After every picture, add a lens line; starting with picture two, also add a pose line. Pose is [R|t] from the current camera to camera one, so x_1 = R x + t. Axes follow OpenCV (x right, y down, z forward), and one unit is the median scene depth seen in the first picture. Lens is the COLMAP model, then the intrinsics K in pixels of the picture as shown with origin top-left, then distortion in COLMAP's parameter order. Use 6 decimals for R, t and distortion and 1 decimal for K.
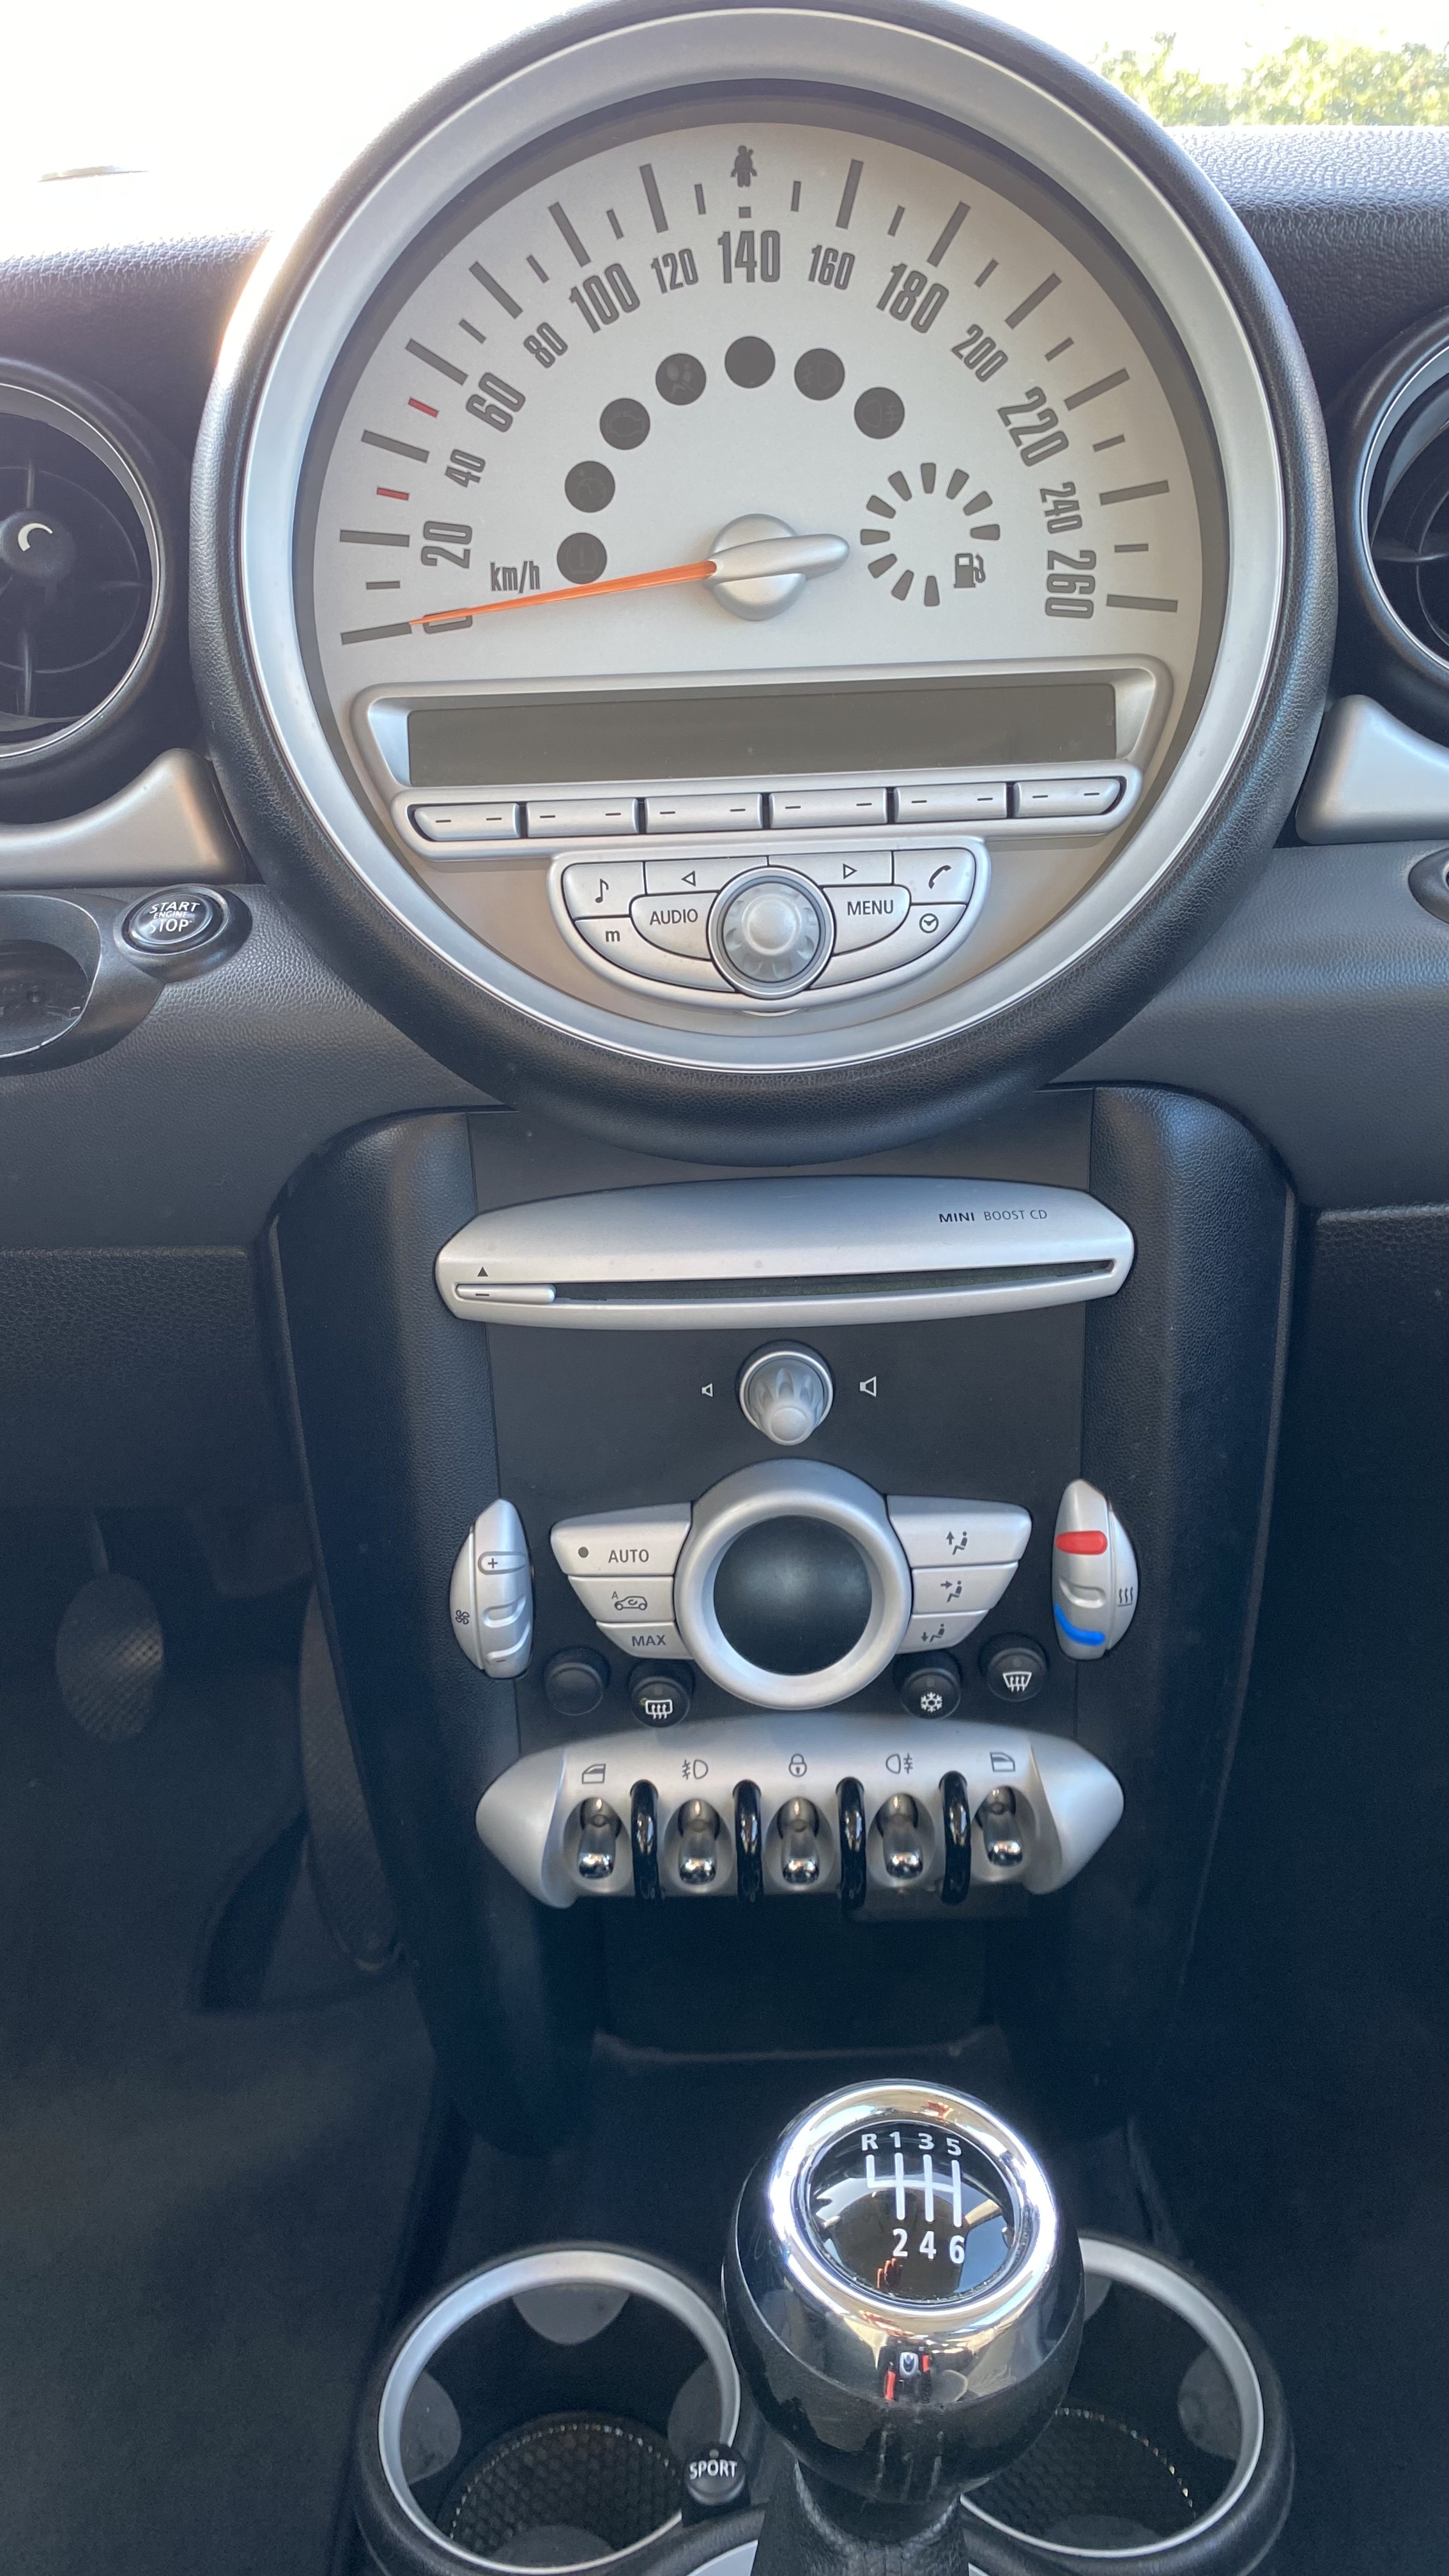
lens RADIAL K [[1956.0, 0, 723.2], [0, 1956.0, 1249.0], [0, 0, 1]] dist [0.032293, -0.037807]
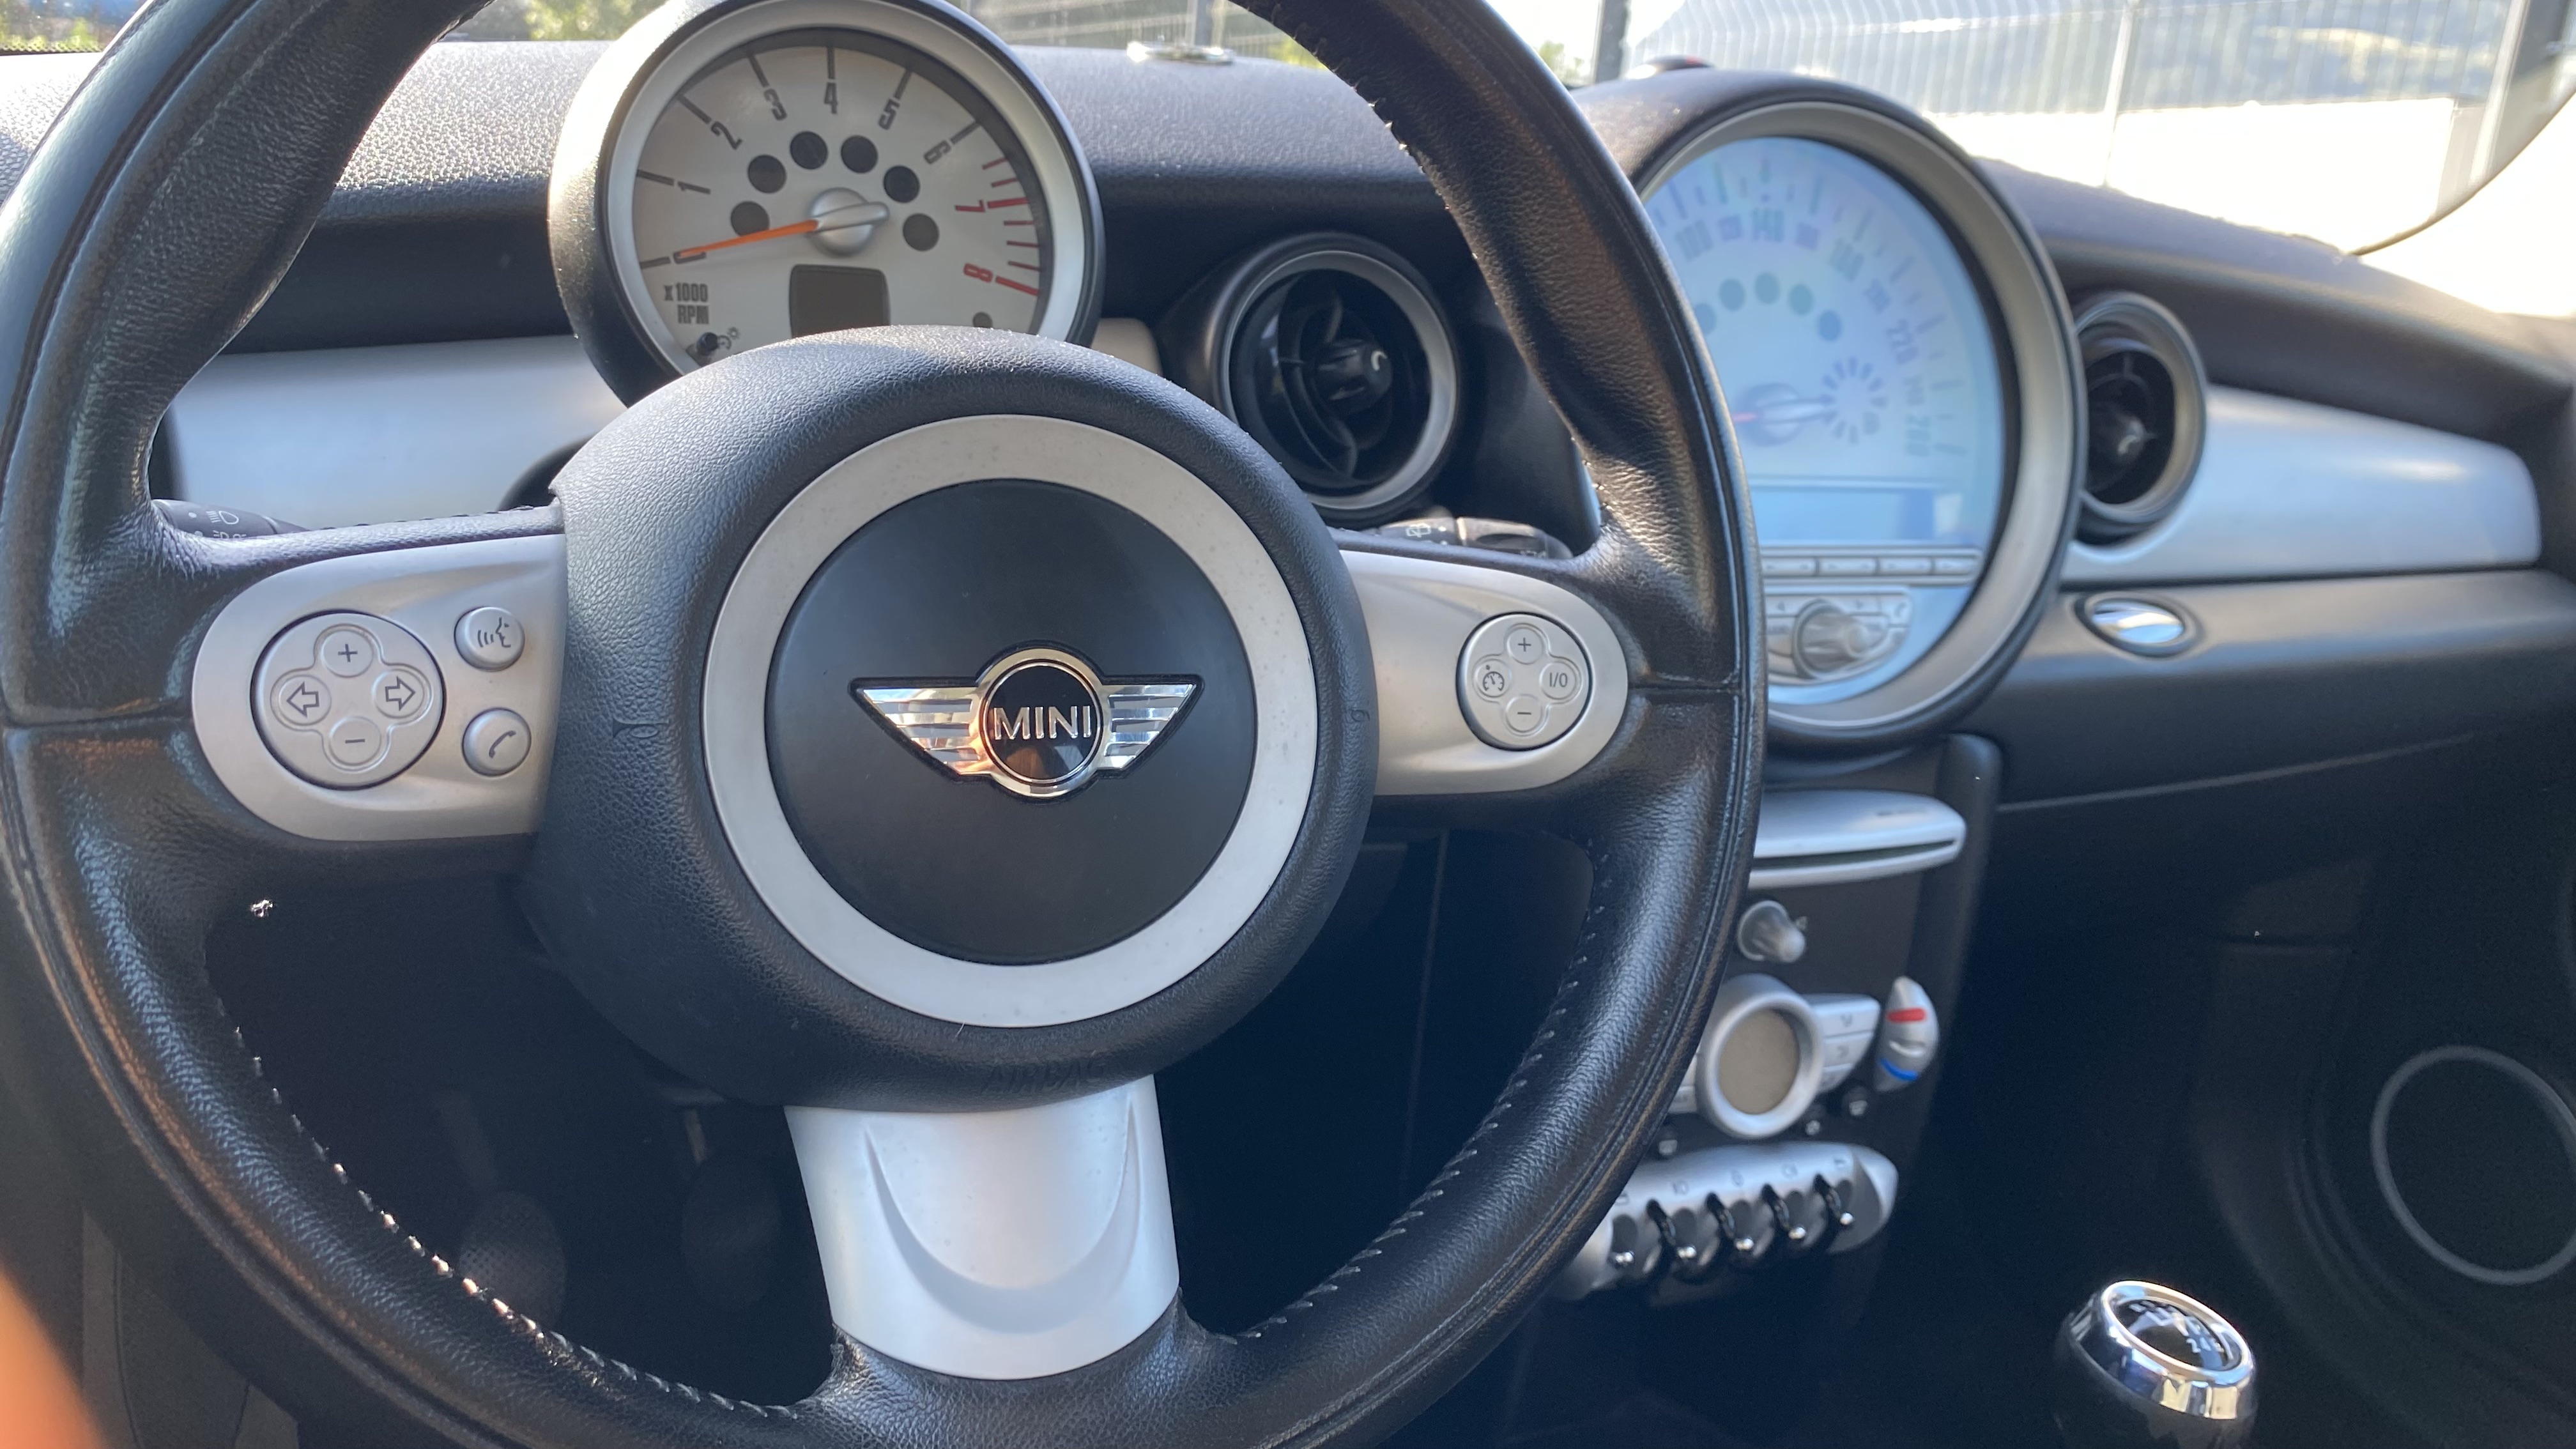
lens RADIAL K [[1956.0, 0, 1264.8], [0, 1956.0, 737.5], [0, 0, 1]] dist [0.032293, -0.037807]
pose [[0.902632, -0.001960, 0.430409, -1.042621], [0.025271, 0.998506, -0.048449, -0.014195], [-0.429671, 0.054609, 0.901333, -0.254323]]
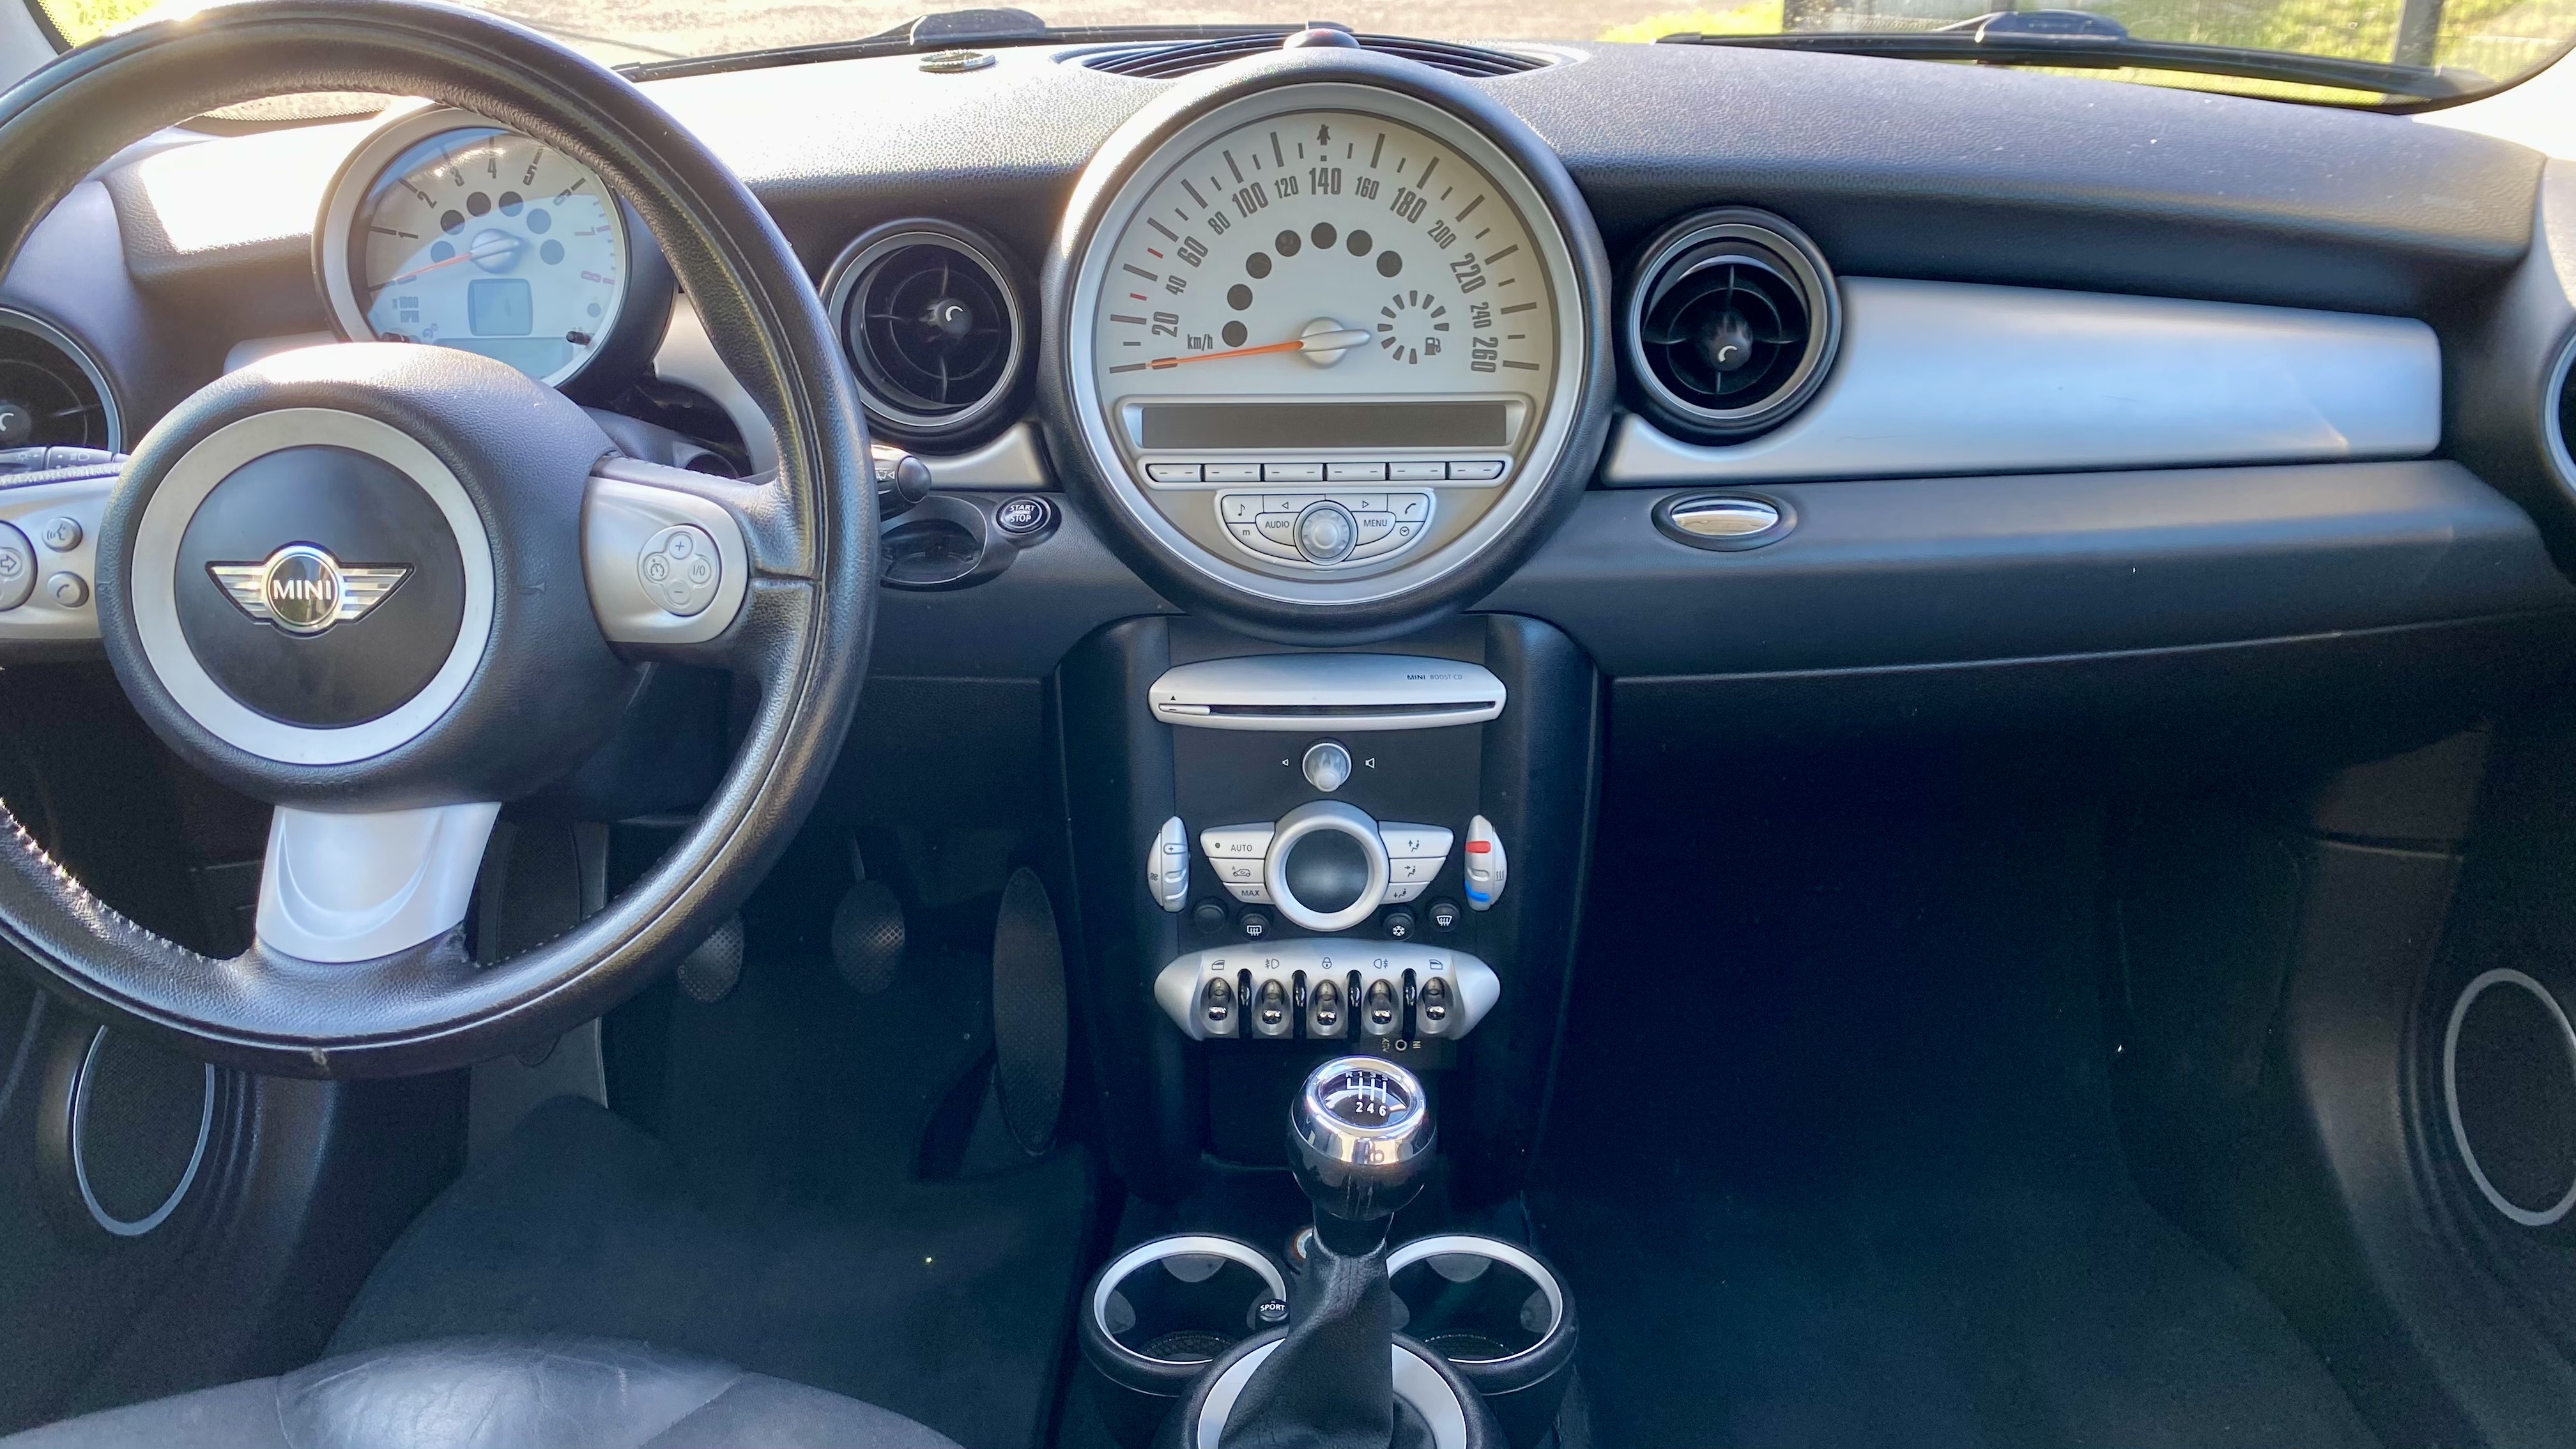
lens RADIAL K [[1956.0, 0, 1291.6], [0, 1956.0, 734.4], [0, 0, 1]] dist [0.032293, -0.037807]
pose [[0.999534, 0.029705, 0.007056, -0.017045], [-0.030002, 0.998464, 0.046586, -0.046517], [-0.005661, -0.046776, 0.998889, -0.950401]]
